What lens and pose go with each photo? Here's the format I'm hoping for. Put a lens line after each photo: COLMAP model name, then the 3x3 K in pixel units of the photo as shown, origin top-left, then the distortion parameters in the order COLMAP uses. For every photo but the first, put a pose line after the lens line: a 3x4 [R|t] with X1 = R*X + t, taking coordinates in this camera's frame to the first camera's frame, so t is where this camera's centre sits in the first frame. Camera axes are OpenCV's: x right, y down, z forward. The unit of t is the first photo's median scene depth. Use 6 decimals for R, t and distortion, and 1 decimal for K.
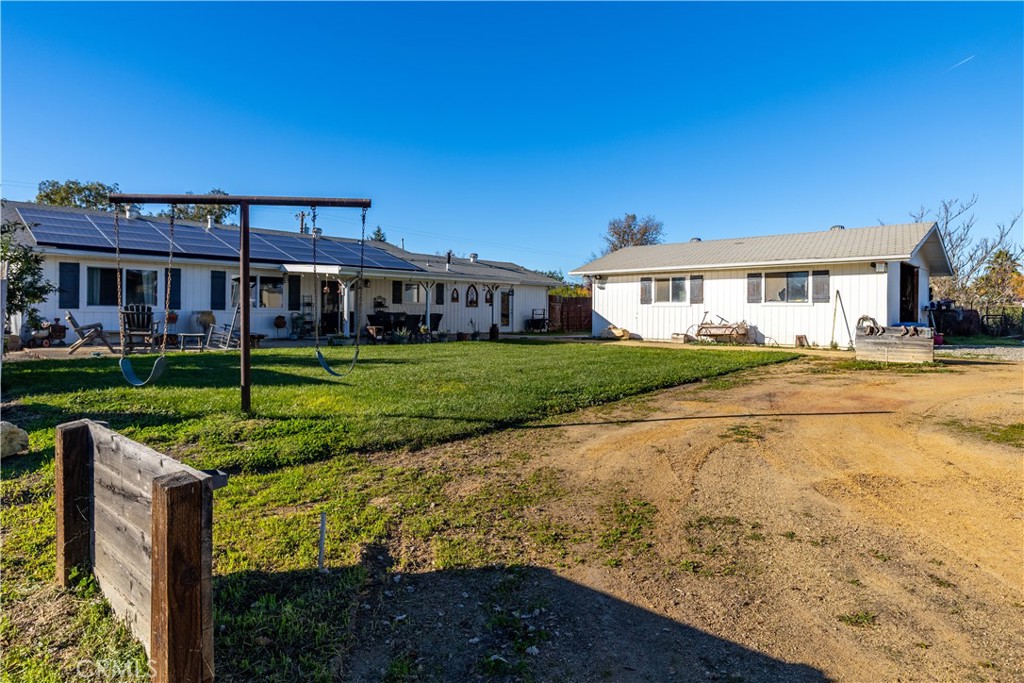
lens RADIAL K [[569.8, 0, 510.9], [0, 569.8, 311.5], [0, 0, 1]] dist [0.002055, 0.000589]
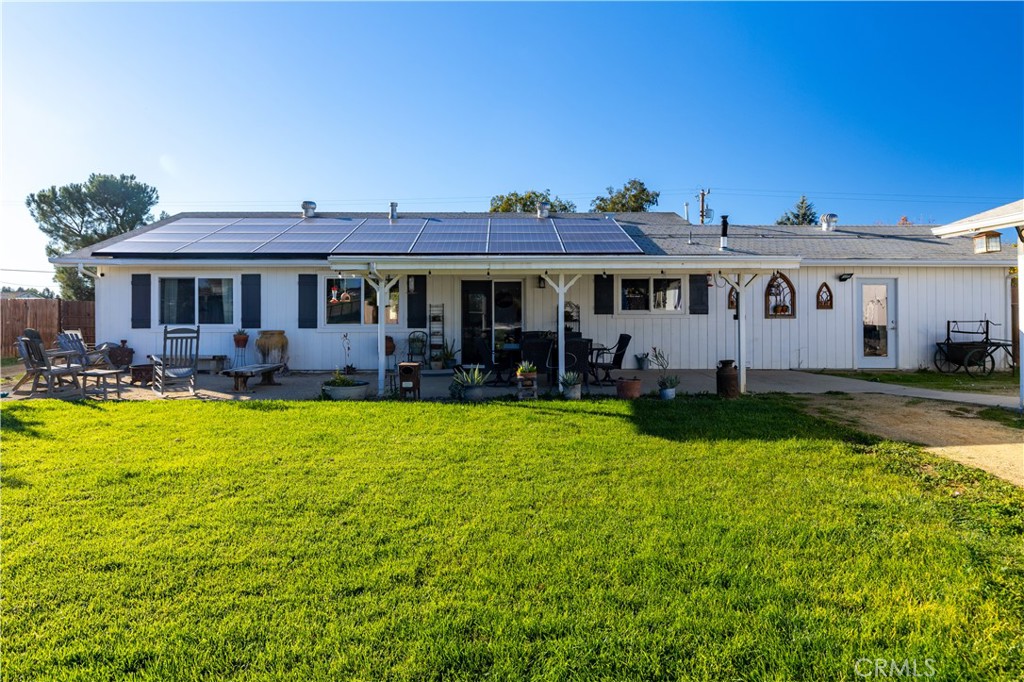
lens RADIAL K [[648.7, 0, 507.2], [0, 648.7, 305.4], [0, 0, 1]] dist [0.001665, 0.000689]
pose [[0.699069, -0.015916, -0.714877, 0.259059], [0.007067, 0.999857, -0.015350, -0.017458], [0.715020, 0.005679, 0.699081, 0.615243]]
